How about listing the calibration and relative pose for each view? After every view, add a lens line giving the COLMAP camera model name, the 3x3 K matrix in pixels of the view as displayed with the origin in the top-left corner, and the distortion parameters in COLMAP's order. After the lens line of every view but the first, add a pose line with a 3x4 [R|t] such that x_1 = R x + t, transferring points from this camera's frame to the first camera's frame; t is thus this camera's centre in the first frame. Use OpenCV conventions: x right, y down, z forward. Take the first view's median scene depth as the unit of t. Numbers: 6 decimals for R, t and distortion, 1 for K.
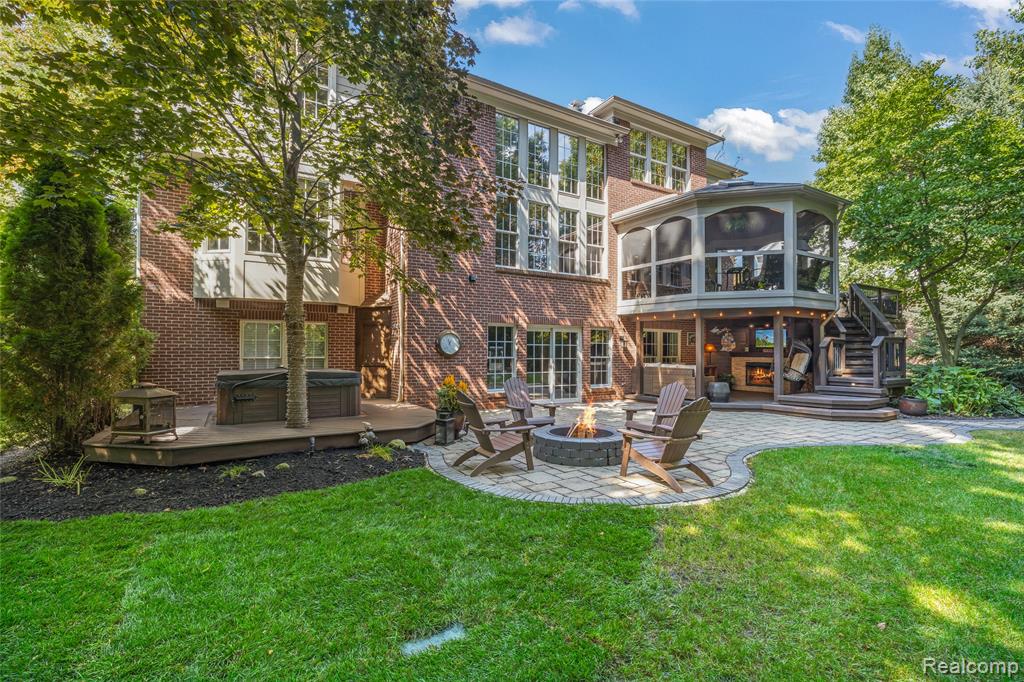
lens RADIAL K [[453.9, 0, 512.0], [0, 453.9, 341.0], [0, 0, 1]] dist [0.000022, -0.000044]
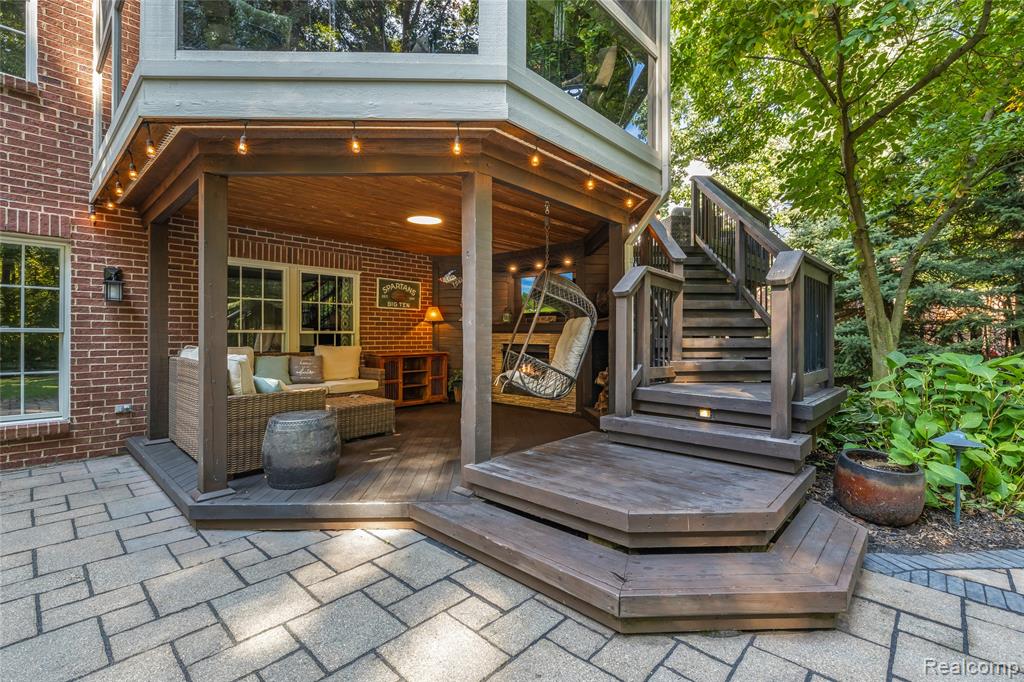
lens RADIAL K [[451.9, 0, 512.0], [0, 451.9, 341.0], [0, 0, 1]] dist [-0.000211, 0.000001]
pose [[0.961787, -0.004530, 0.273762, 0.475819], [-0.005400, 0.999355, 0.035509, 0.031972], [-0.273746, -0.035630, 0.961142, 0.651623]]
